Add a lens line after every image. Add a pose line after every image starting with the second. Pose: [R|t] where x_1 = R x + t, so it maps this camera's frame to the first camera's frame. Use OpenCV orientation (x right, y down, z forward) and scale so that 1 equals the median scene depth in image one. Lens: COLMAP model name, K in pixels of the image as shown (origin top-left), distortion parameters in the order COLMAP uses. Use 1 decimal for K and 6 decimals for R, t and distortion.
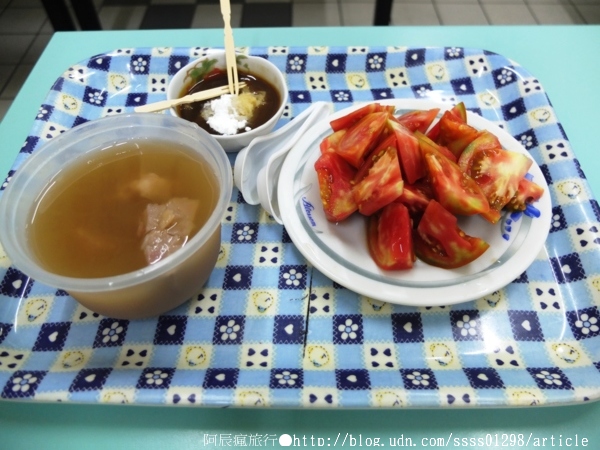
lens RADIAL K [[490.3, 0, 300.0], [0, 490.3, 225.0], [0, 0, 1]] dist [-0.061862, 0.007001]
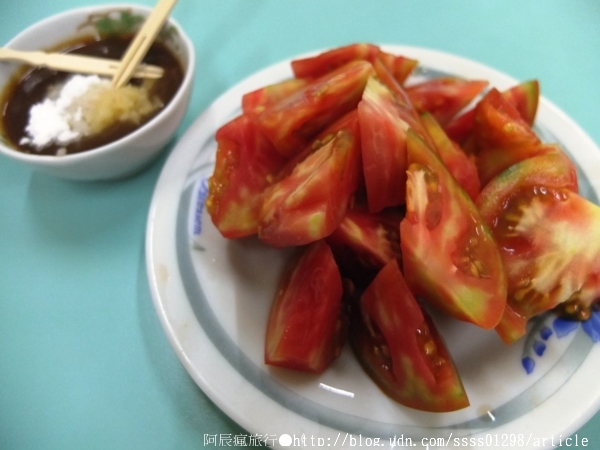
lens RADIAL K [[490.3, 0, 300.0], [0, 490.3, 225.0], [0, 0, 1]] dist [-0.061862, 0.007001]
pose [[0.955657, 0.266898, -0.124442, 0.227492], [-0.251272, 0.959409, 0.128049, -0.120571], [0.153567, -0.091102, 0.983930, 0.497932]]
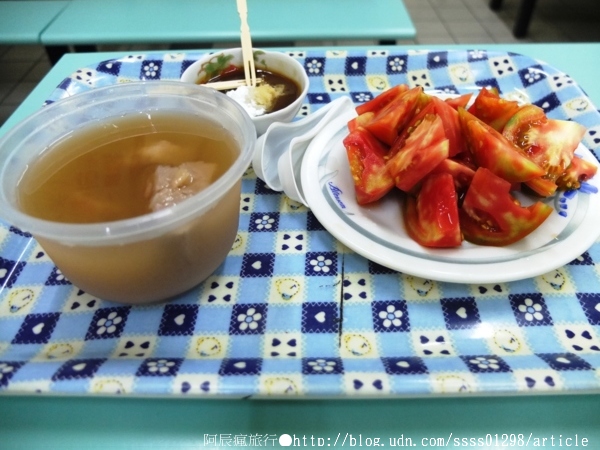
lens RADIAL K [[490.3, 0, 300.0], [0, 490.3, 225.0], [0, 0, 1]] dist [-0.061862, 0.007001]
pose [[0.999976, -0.006912, 0.000412, -0.054283], [0.006891, 0.987585, -0.156932, 0.181697], [0.000678, 0.156931, 0.987609, 0.141274]]
